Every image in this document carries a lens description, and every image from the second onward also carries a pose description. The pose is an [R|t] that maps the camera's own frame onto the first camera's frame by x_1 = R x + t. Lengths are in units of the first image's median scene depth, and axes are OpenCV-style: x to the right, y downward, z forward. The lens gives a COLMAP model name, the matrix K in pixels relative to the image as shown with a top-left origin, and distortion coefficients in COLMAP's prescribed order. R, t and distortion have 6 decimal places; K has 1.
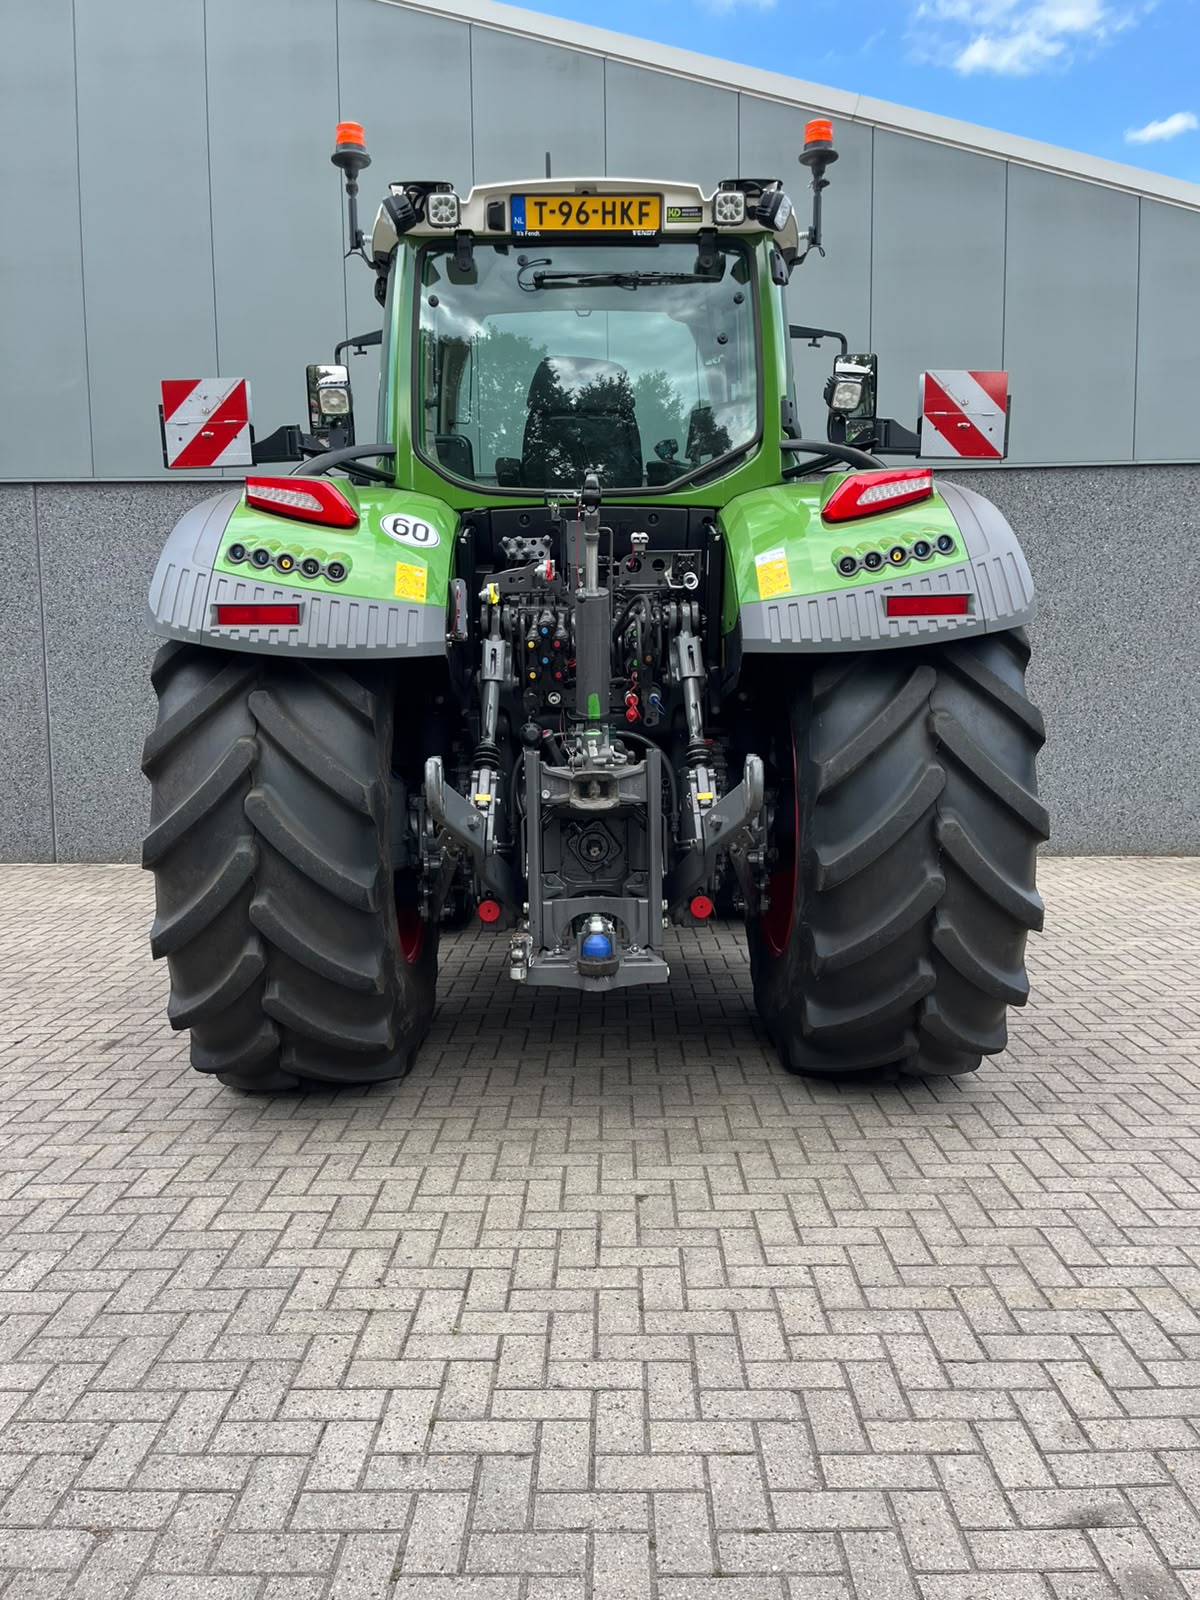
lens RADIAL K [[1207.6, 0, 594.7], [0, 1207.6, 798.5], [0, 0, 1]] dist [0.068948, -0.100023]
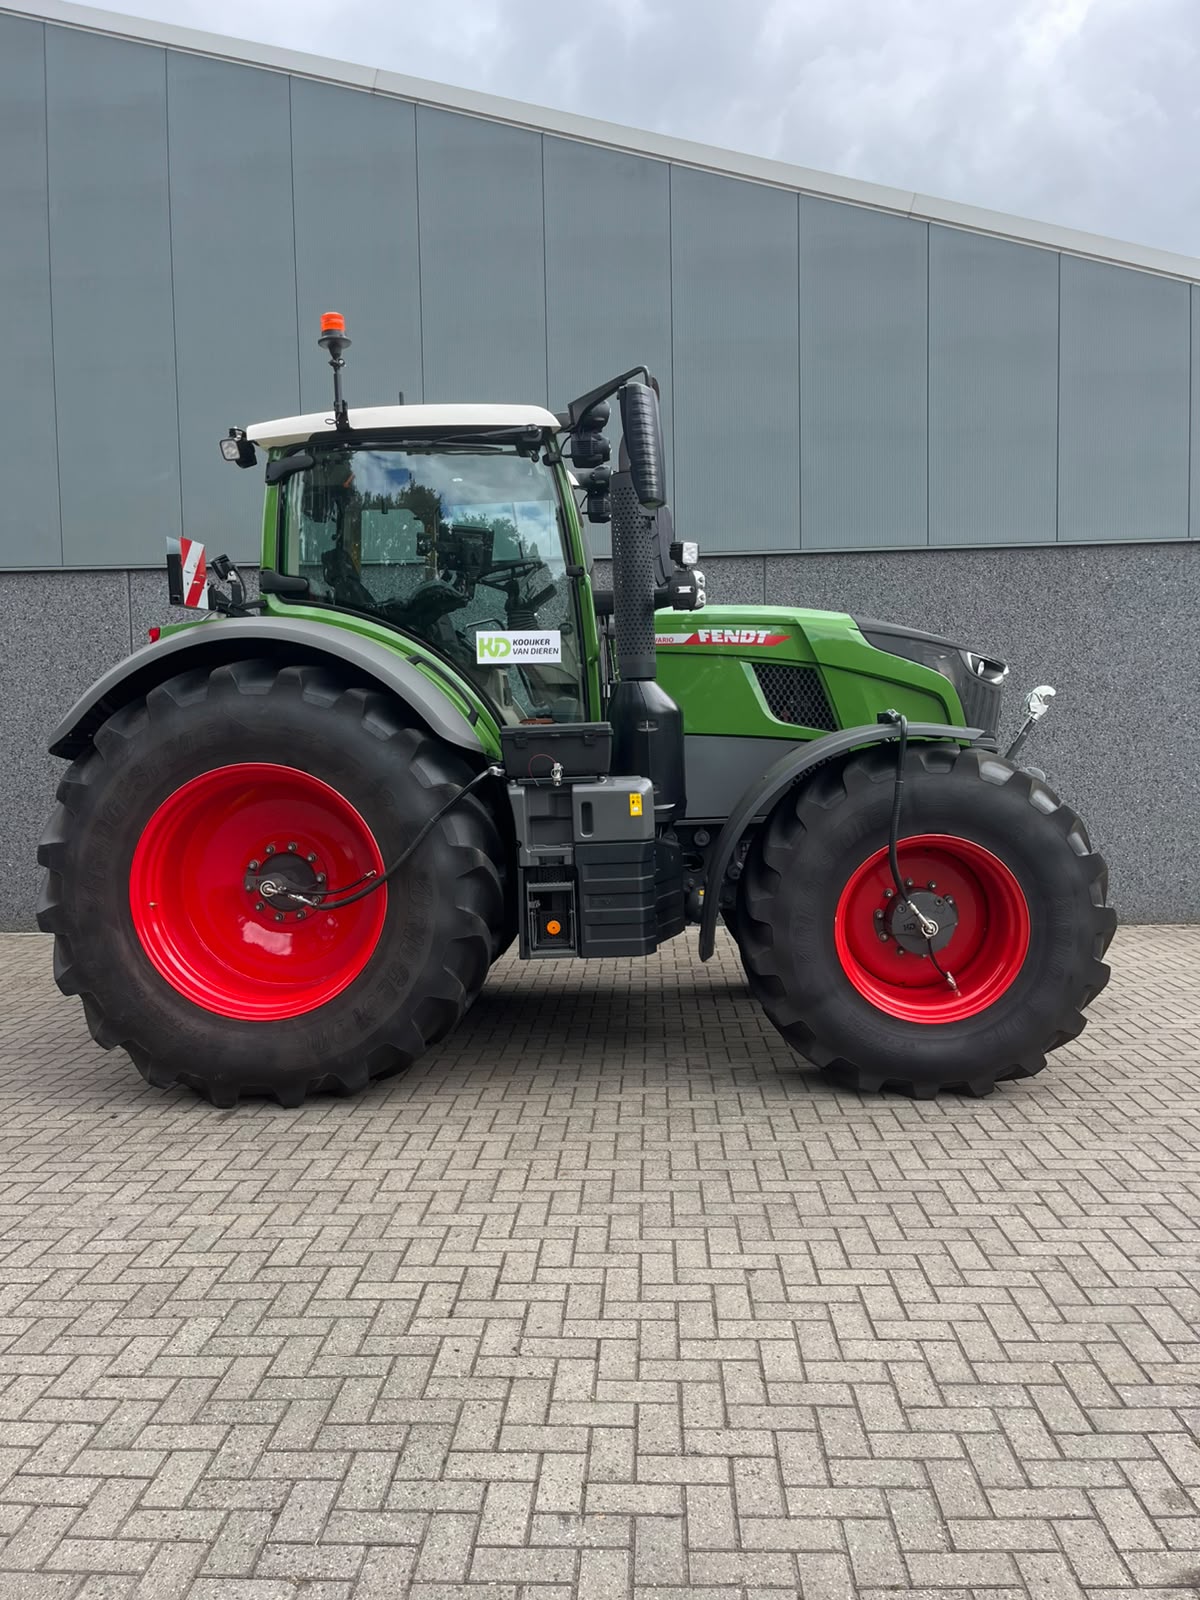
lens RADIAL K [[1207.6, 0, 594.7], [0, 1207.6, 798.5], [0, 0, 1]] dist [0.068948, -0.100023]
pose [[0.999446, -0.003578, -0.033091, -0.066106], [0.002122, 0.999032, -0.043938, -0.040688], [0.033216, 0.043843, 0.998486, -0.088687]]
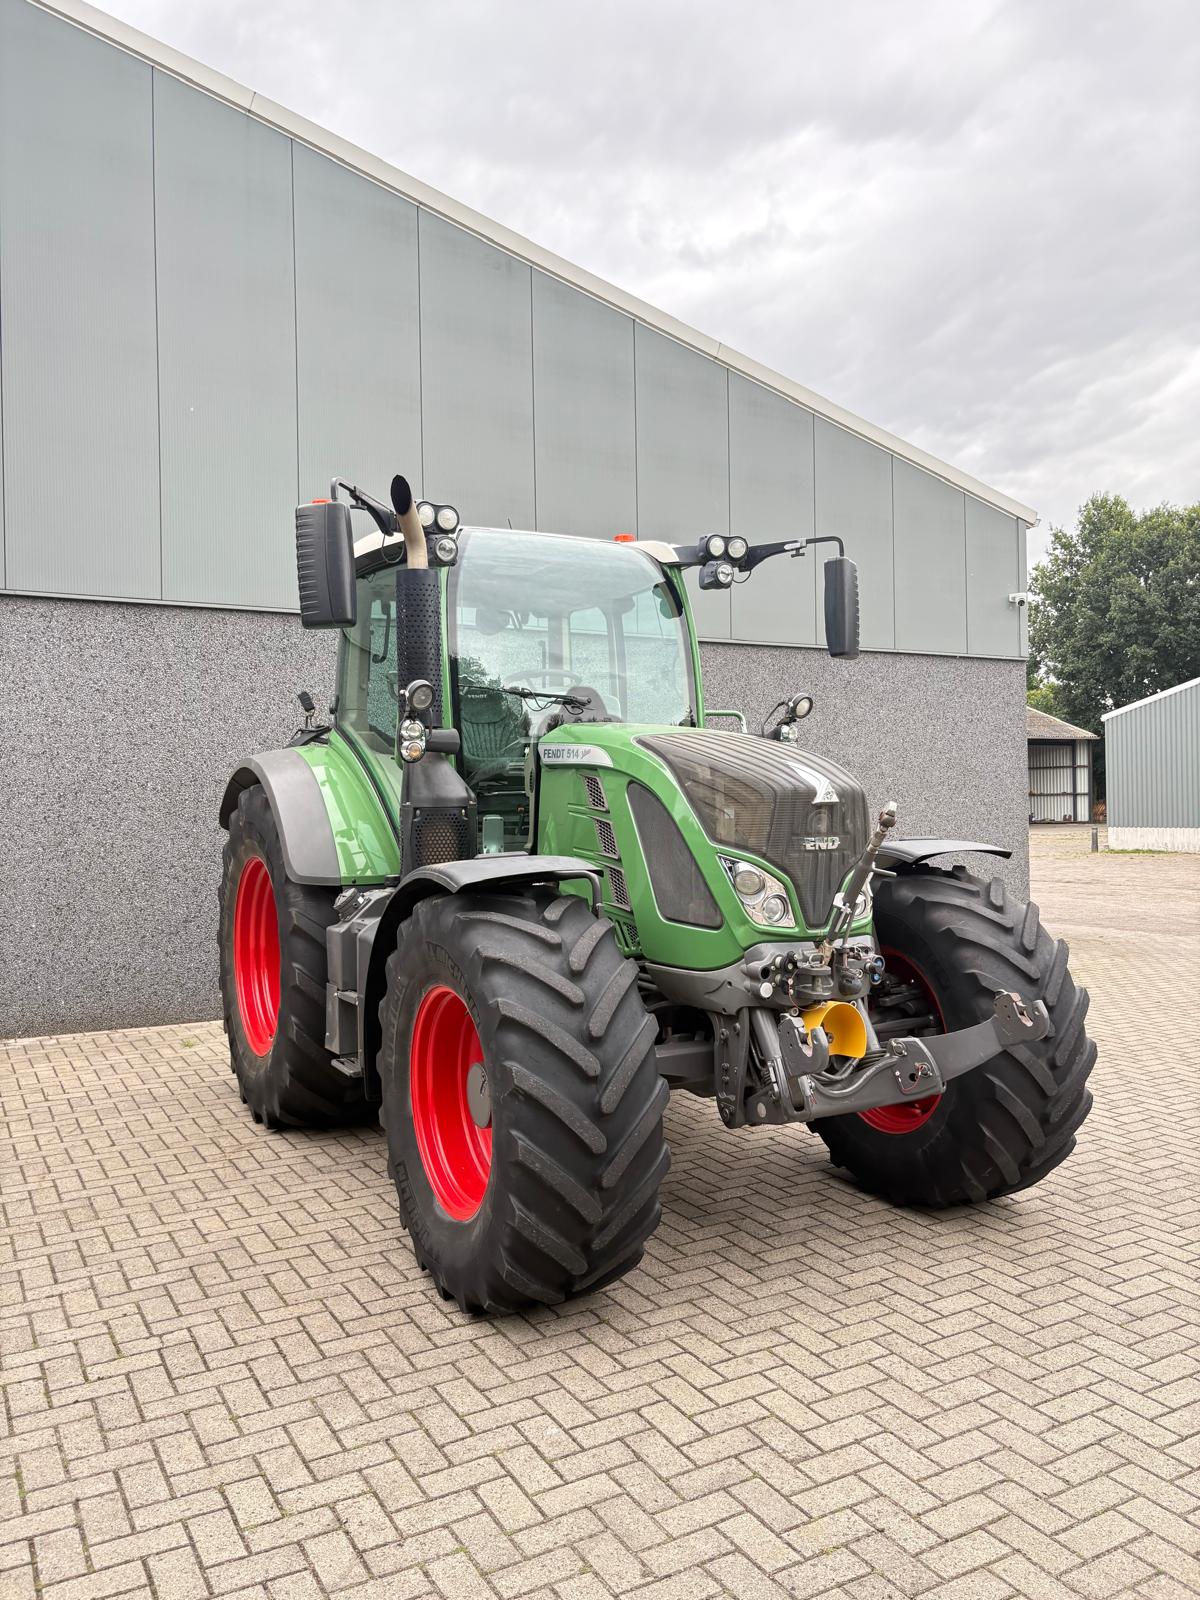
lens RADIAL K [[1215.1, 0, 602.5], [0, 1215.1, 782.0], [0, 0, 1]] dist [0.055406, -0.057170]
pose [[0.860575, 0.008986, 0.509244, -1.469948], [0.045392, 0.994513, -0.094257, -0.075217], [-0.507297, 0.104231, 0.855445, 0.159310]]
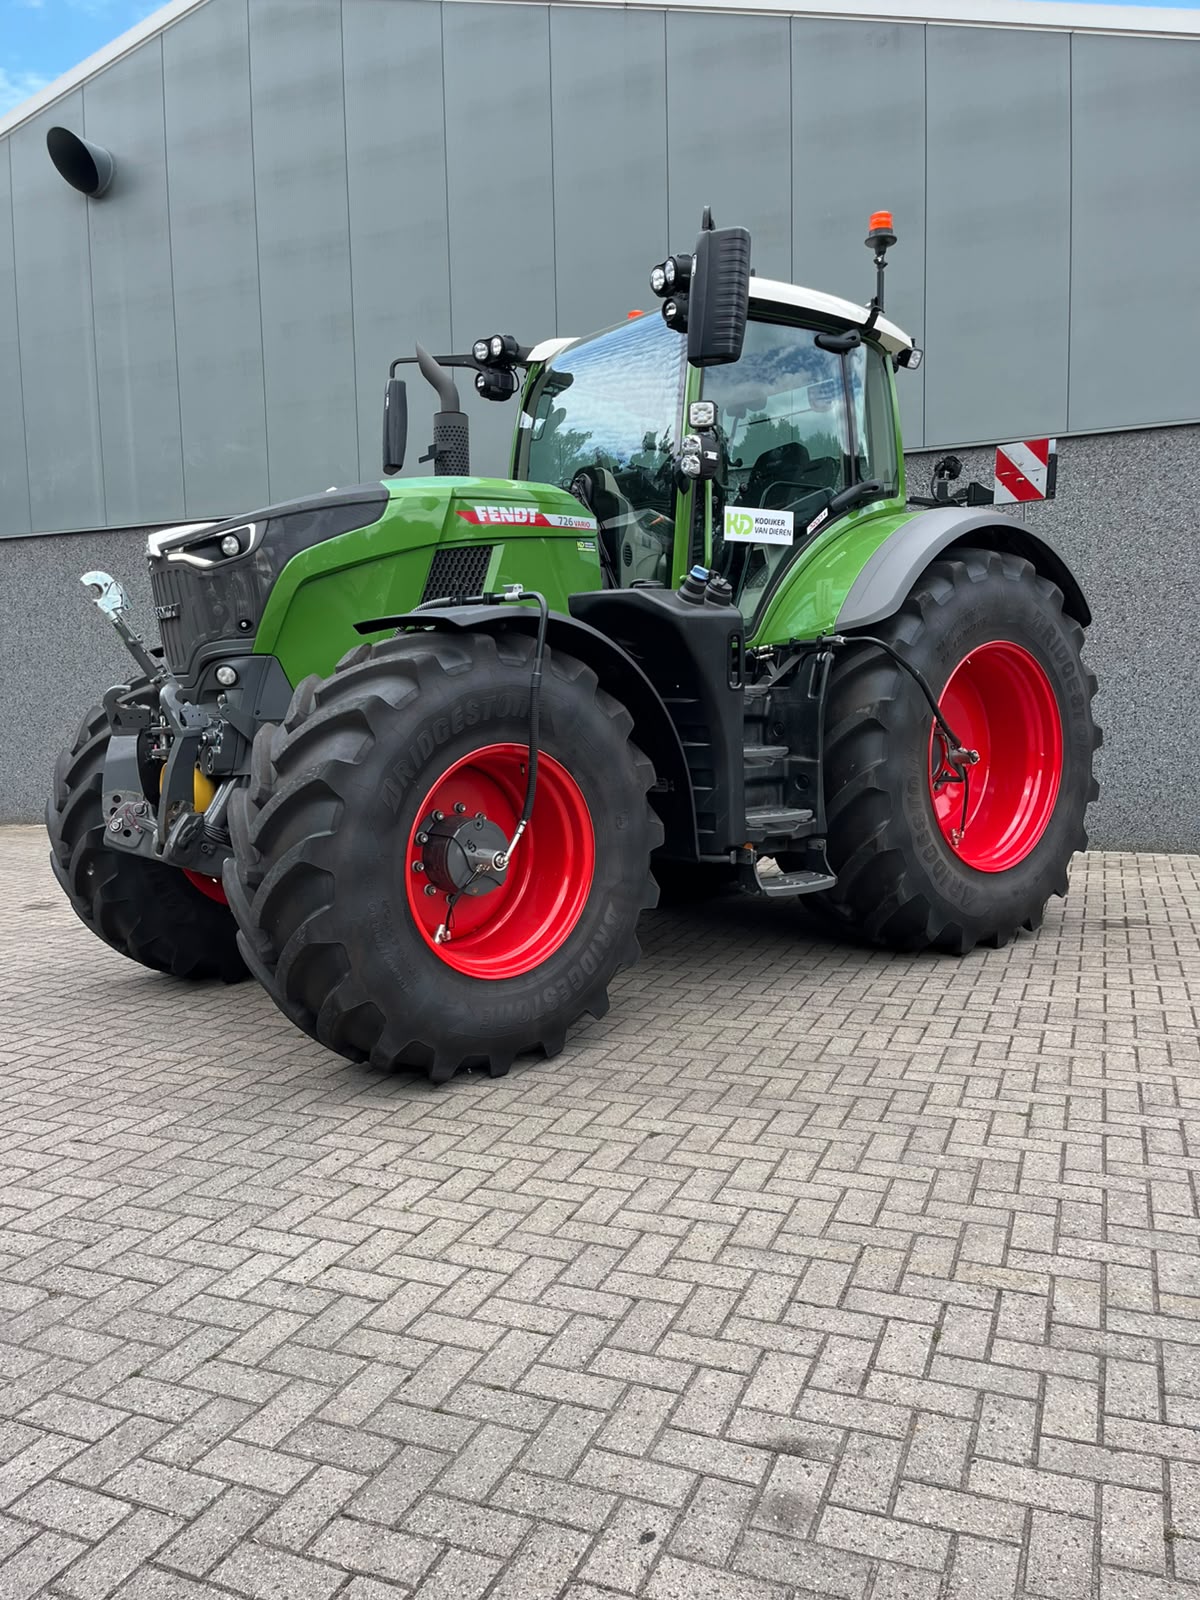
lens RADIAL K [[1210.8, 0, 603.4], [0, 1210.8, 812.2], [0, 0, 1]] dist [0.051896, -0.091885]
pose [[0.928824, 0.026395, -0.369579, 0.425063], [-0.020176, 0.999582, 0.020683, 0.024492], [0.369971, -0.011754, 0.928969, -0.010167]]
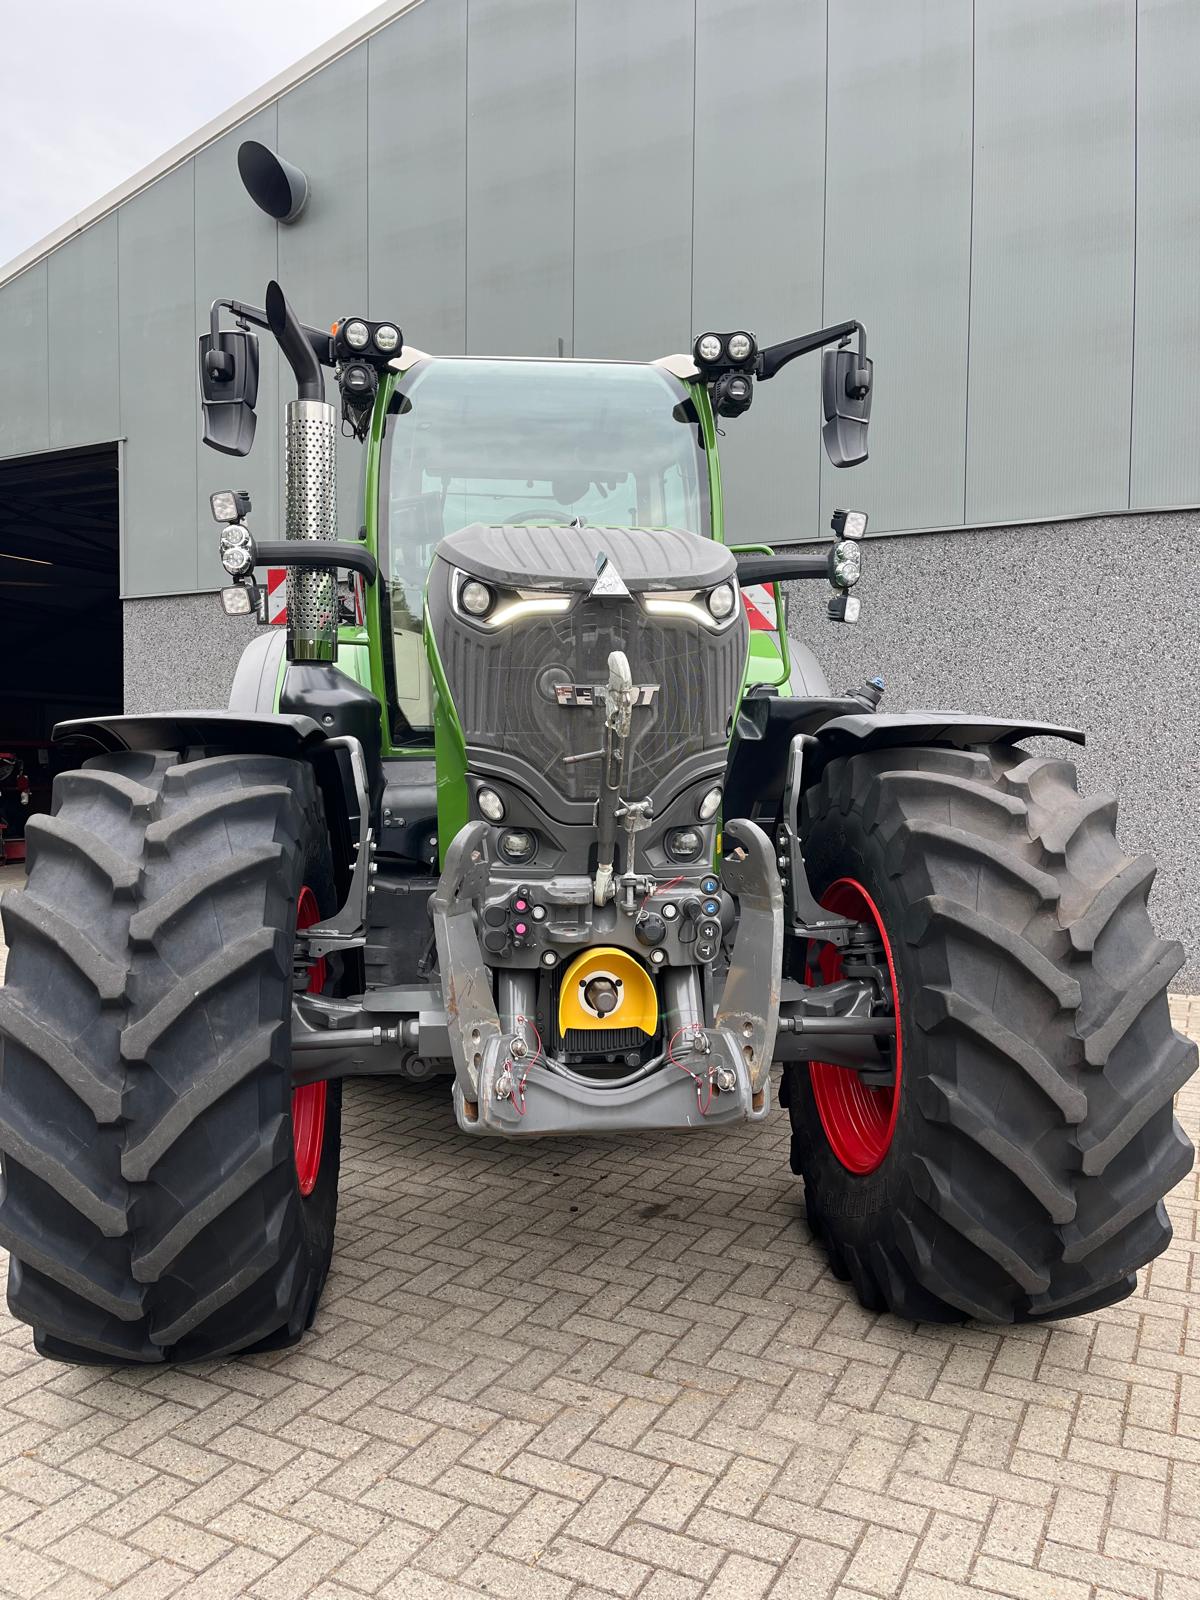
lens RADIAL K [[1204.4, 0, 603.1], [0, 1204.4, 794.8], [0, 0, 1]] dist [0.075138, -0.094121]
pose [[0.894483, 0.028709, -0.446180, -0.114286], [-0.055643, 0.997326, -0.047379, -0.056681], [0.443627, 0.067206, 0.893688, 0.377017]]
